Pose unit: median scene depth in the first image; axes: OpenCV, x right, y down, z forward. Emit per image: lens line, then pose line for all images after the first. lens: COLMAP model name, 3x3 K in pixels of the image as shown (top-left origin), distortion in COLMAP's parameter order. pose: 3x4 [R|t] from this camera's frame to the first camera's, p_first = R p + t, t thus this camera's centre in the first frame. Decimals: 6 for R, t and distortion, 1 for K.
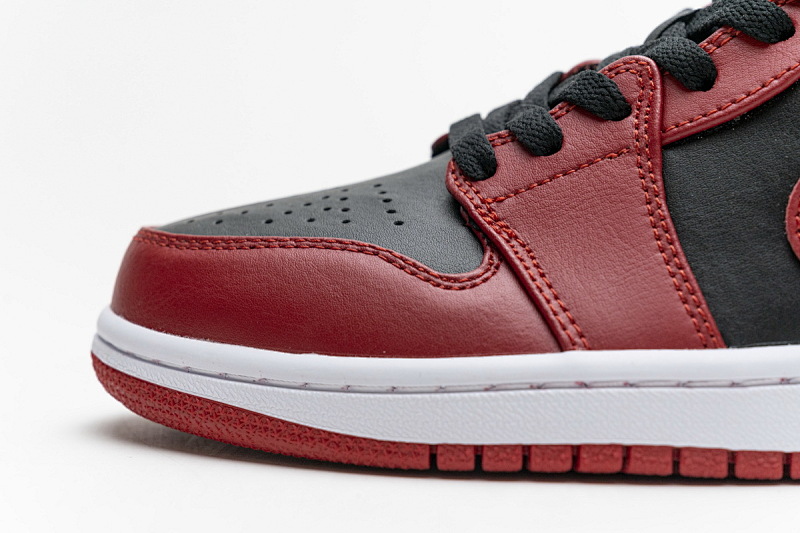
lens RADIAL K [[1520.7, 0, 400.0], [0, 1520.7, 266.5], [0, 0, 1]] dist [-0.001315, 0.008912]
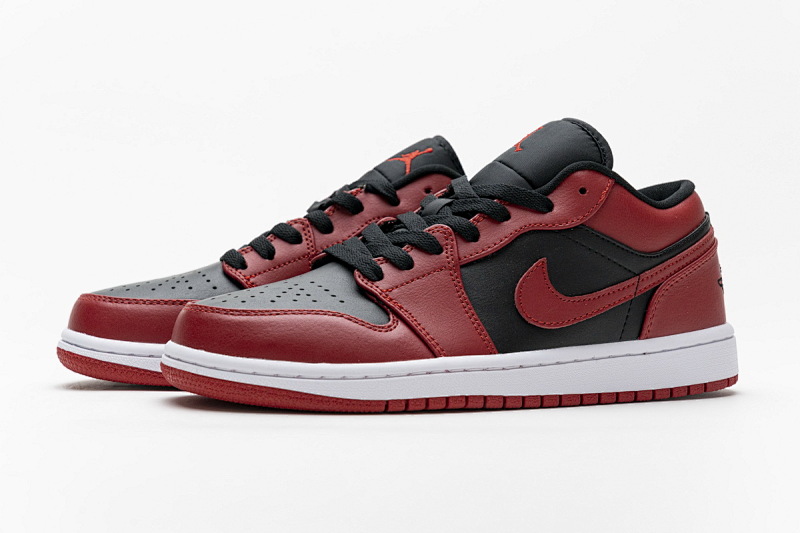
lens RADIAL K [[1552.1, 0, 400.0], [0, 1552.1, 266.5], [0, 0, 1]] dist [0.003605, 0.061475]
pose [[0.892403, -0.006130, 0.451198, -0.959134], [0.015600, 0.999729, -0.017273, -0.040669], [-0.450970, 0.022453, 0.892257, -1.034110]]
